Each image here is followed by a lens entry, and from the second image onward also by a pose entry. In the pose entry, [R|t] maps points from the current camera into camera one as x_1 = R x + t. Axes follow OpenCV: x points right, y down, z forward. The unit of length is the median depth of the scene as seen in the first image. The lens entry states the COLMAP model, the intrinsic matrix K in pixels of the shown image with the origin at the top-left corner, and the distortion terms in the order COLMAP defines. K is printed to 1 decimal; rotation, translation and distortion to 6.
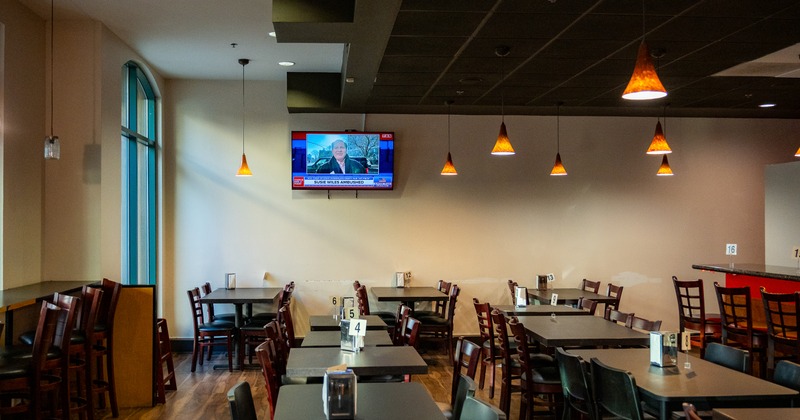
lens RADIAL K [[726.1, 0, 398.8], [0, 726.1, 213.6], [0, 0, 1]] dist [0.001306, 0.000000]
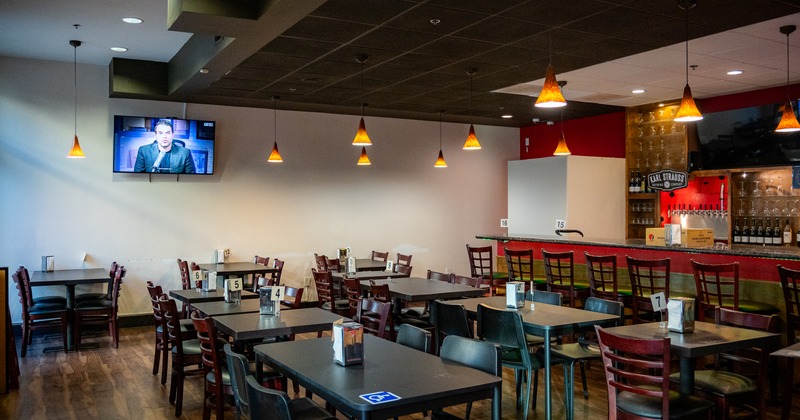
lens RADIAL K [[639.7, 0, 399.6], [0, 639.7, 208.2], [0, 0, 1]] dist [-0.025521, 0.017041]
pose [[0.906824, -0.003286, 0.421496, -0.178257], [-0.001658, 0.999934, 0.011364, 0.007618], [-0.421506, -0.011004, 0.906759, 0.014131]]
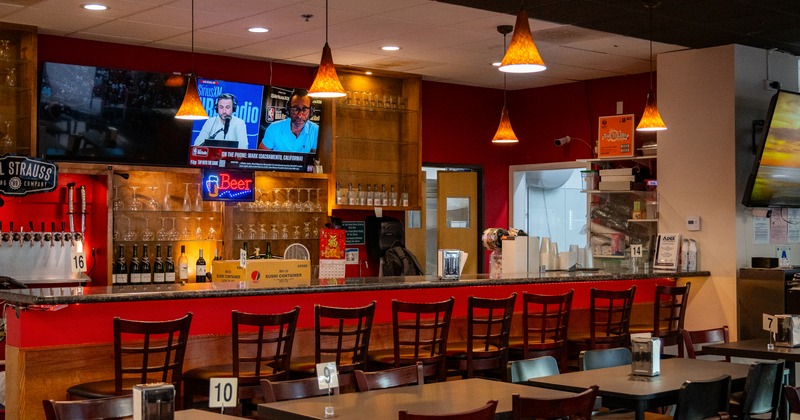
lens RADIAL K [[1085.2, 0, 399.7], [0, 1085.2, 211.8], [0, 0, 1]] dist [-0.026364, 0.000000]
pose [[-0.569112, 0.011946, 0.822173, -0.302731], [-0.009493, 0.999732, -0.021097, 0.022264], [-0.822205, -0.019811, -0.568847, 1.141146]]
